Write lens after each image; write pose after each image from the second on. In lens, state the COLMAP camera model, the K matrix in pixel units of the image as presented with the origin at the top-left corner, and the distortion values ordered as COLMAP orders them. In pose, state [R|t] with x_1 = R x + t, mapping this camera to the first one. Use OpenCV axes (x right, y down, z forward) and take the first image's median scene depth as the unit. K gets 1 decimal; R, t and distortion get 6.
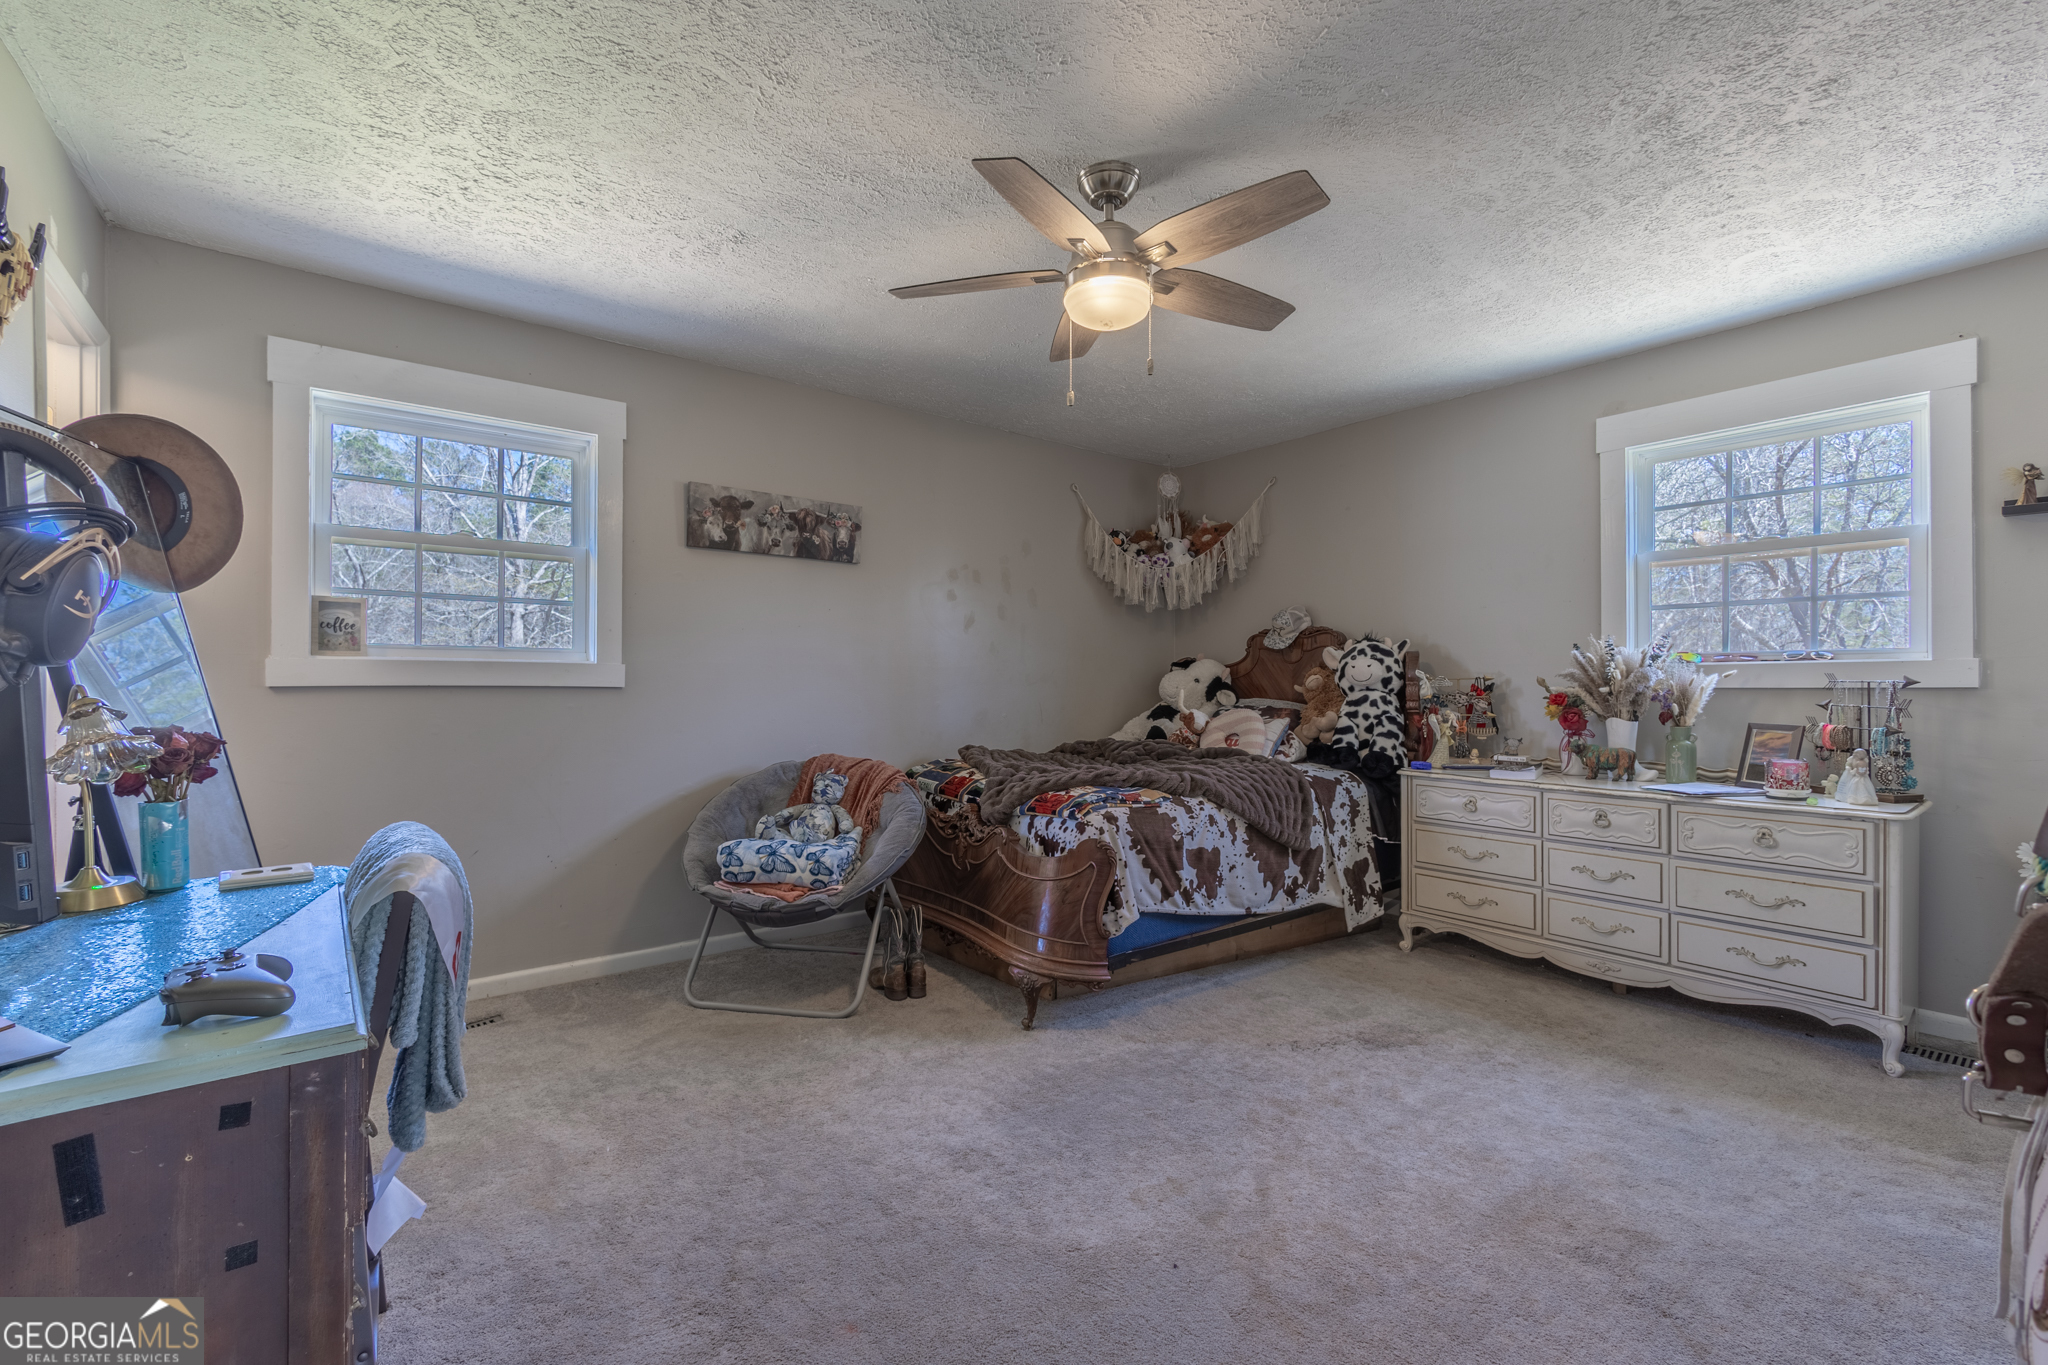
lens RADIAL K [[880.3, 0, 1011.9], [0, 880.3, 686.3], [0, 0, 1]] dist [-0.003344, 0.000234]
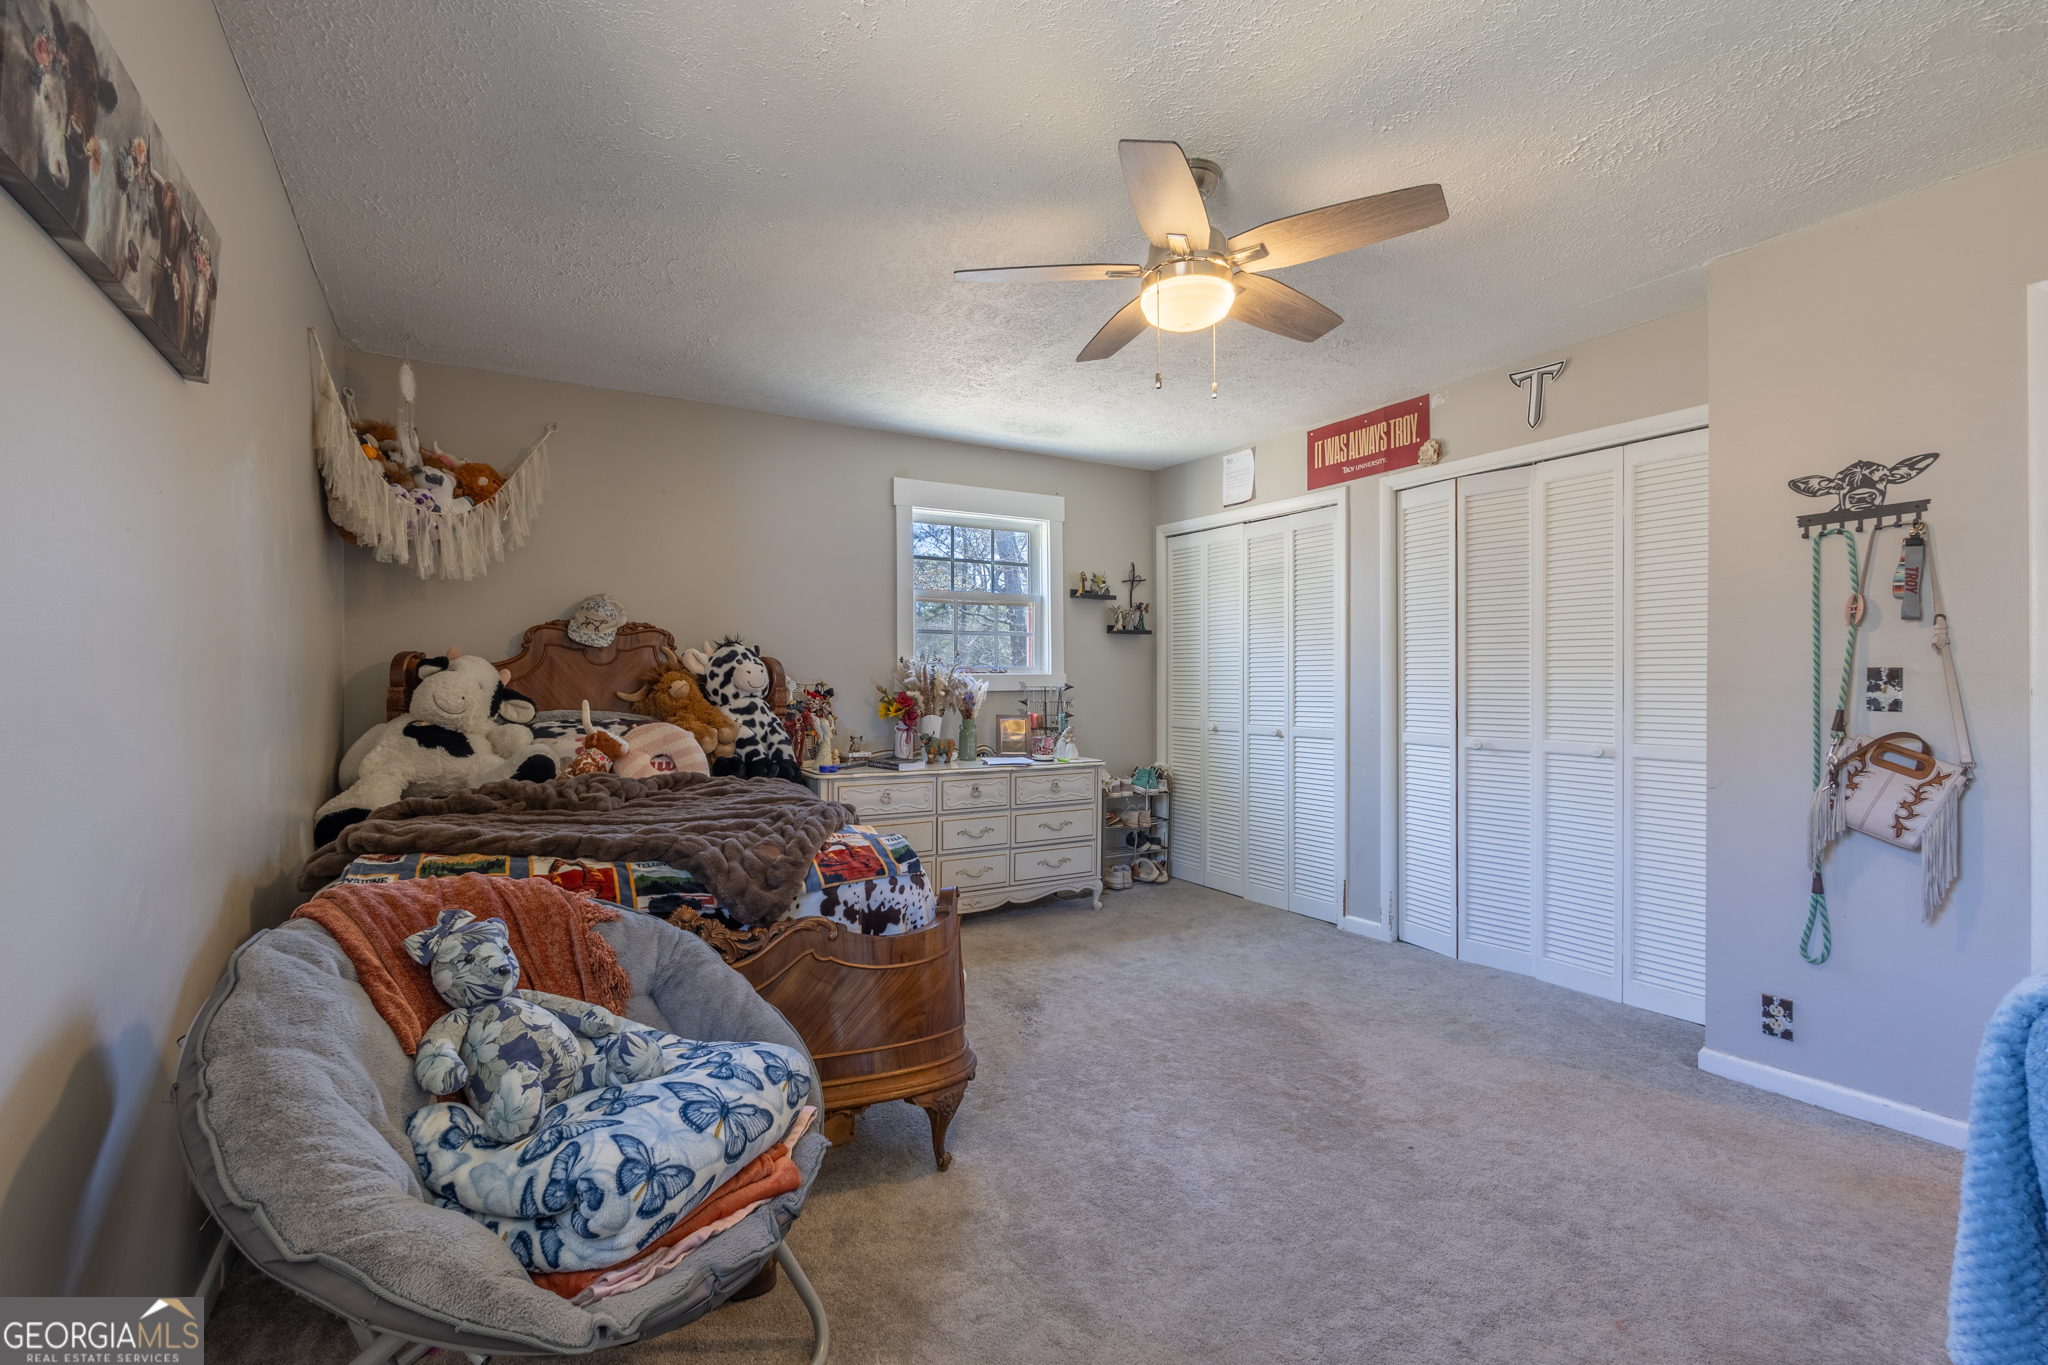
lens RADIAL K [[880.3, 0, 1010.5], [0, 880.3, 679.2], [0, 0, 1]] dist [-0.003344, 0.000234]
pose [[0.130400, 0.003983, 0.991453, -0.602783], [0.005329, 0.999975, -0.004718, -0.010431], [-0.991447, 0.005899, 0.130376, 0.731516]]
